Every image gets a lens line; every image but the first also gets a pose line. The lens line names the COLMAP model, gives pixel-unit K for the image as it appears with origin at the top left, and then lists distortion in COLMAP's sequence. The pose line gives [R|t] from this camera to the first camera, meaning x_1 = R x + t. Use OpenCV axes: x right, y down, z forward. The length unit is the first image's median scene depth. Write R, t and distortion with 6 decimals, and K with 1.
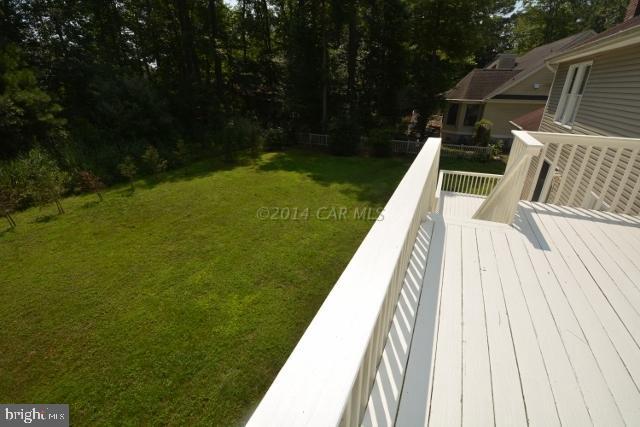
lens RADIAL K [[280.4, 0, 321.5], [0, 280.4, 215.0], [0, 0, 1]] dist [-0.000860, -0.012521]
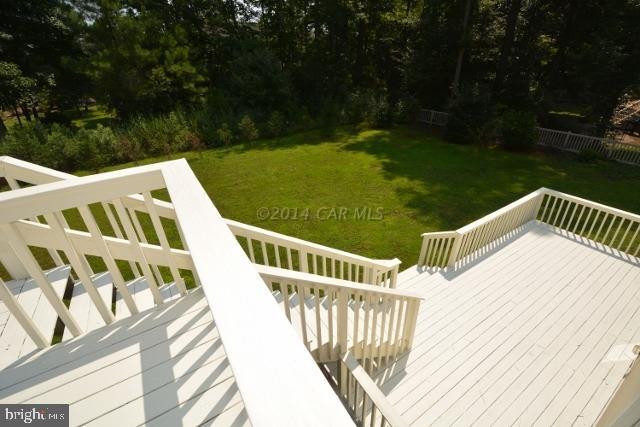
lens RADIAL K [[280.5, 0, 320.0], [0, 280.5, 213.5], [0, 0, 1]] dist [0.012688, -0.023319]
pose [[0.832904, 0.240548, -0.498404, 0.261056], [-0.194811, 0.970392, 0.142790, -0.076473], [0.517995, -0.021836, 0.855105, 0.170515]]
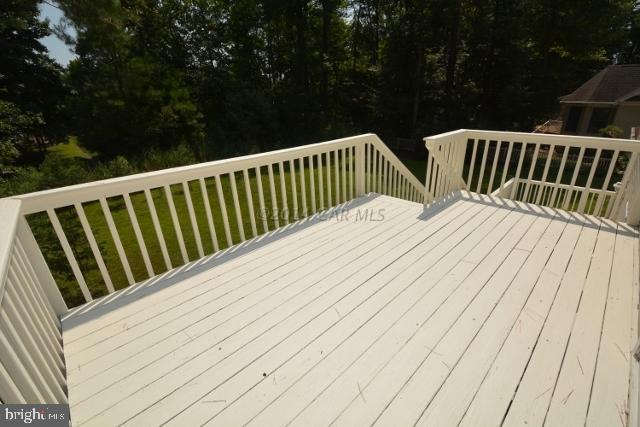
lens RADIAL K [[280.5, 0, 320.0], [0, 280.5, 213.5], [0, 0, 1]] dist [0.012688, -0.023319]
pose [[0.926866, 0.110746, -0.358684, 0.140088], [-0.119699, 0.992806, -0.002778, 0.026495], [0.355796, 0.045509, 0.933455, -0.063535]]
